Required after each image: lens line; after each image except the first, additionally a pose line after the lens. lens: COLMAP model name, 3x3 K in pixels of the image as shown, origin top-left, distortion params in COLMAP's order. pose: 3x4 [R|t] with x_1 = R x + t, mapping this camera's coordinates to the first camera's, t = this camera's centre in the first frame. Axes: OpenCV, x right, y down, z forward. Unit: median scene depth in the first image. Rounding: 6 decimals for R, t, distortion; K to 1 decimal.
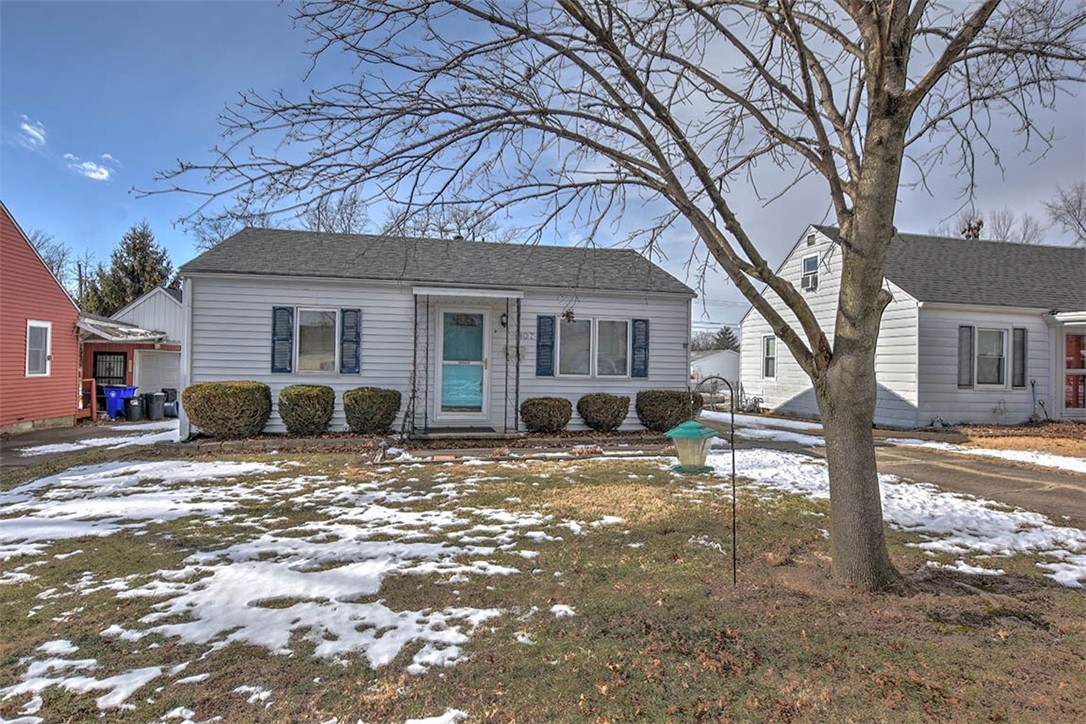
lens RADIAL K [[582.3, 0, 562.8], [0, 582.3, 363.0], [0, 0, 1]] dist [-0.019569, 0.129712]
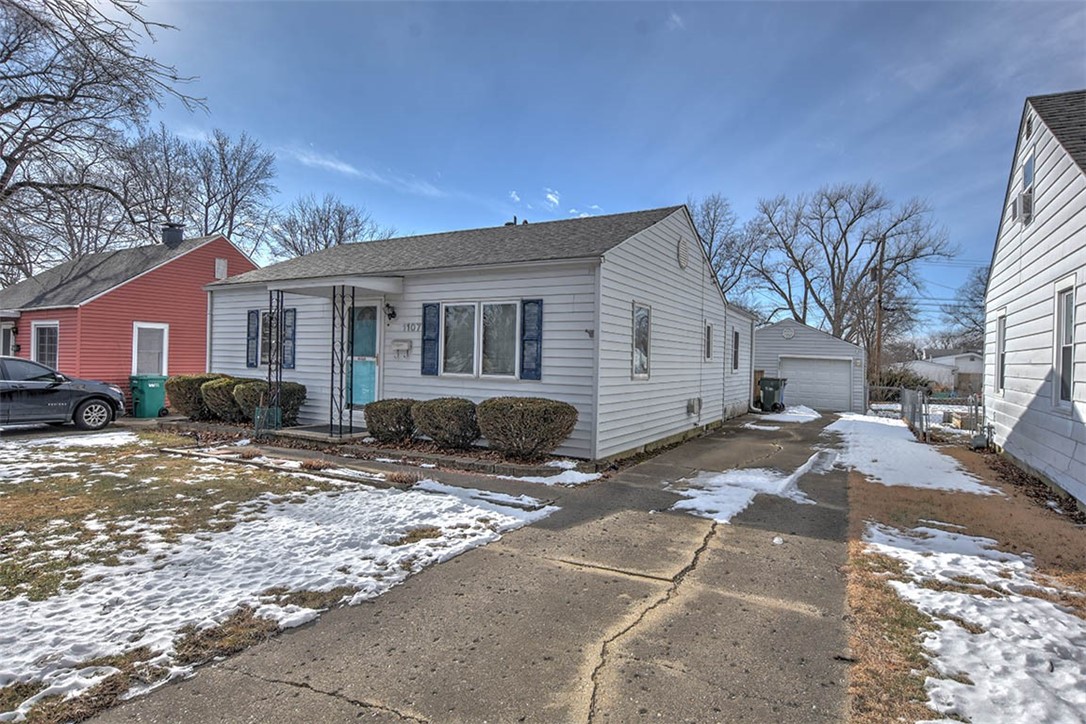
lens RADIAL K [[591.6, 0, 543.0], [0, 591.6, 362.0], [0, 0, 1]] dist [-0.019258, 0.000445]
pose [[0.740017, 0.002954, -0.672582, 0.669395], [-0.007676, 0.999962, -0.004054, 0.006270], [0.672545, 0.008162, 0.740011, 0.477080]]
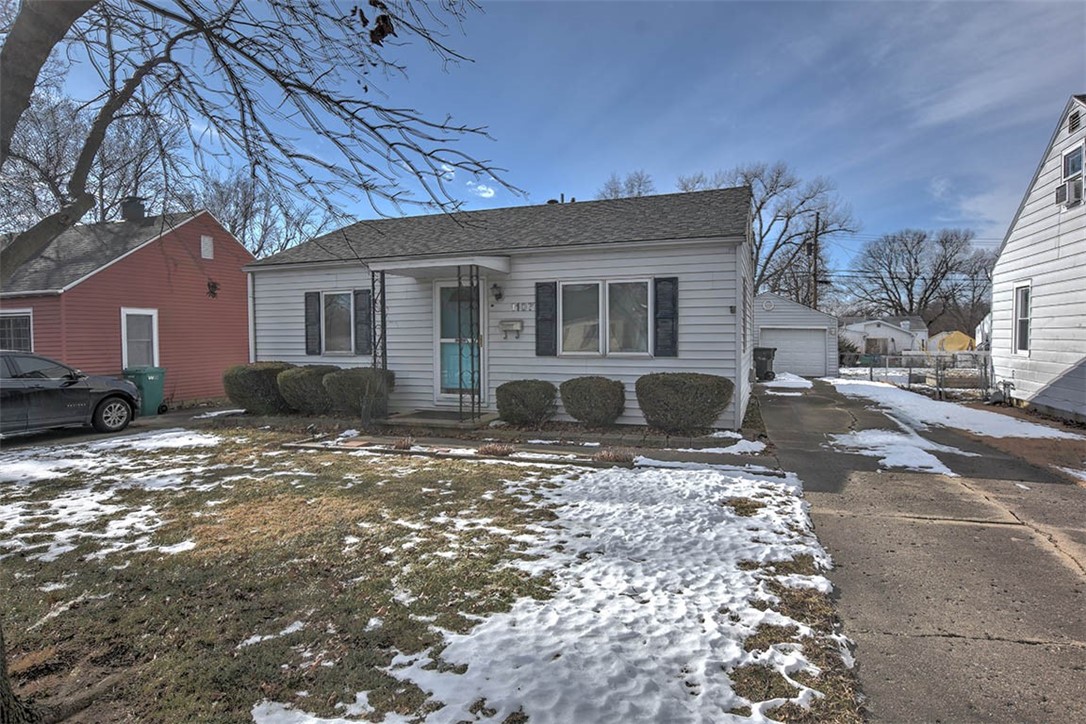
lens RADIAL K [[597.8, 0, 552.4], [0, 597.8, 348.1], [0, 0, 1]] dist [-0.005676, -0.001279]
pose [[0.844425, -0.013313, -0.535509, 0.438036], [0.023544, 0.999647, 0.012273, 0.002635], [0.535156, -0.022972, 0.844441, 0.280548]]
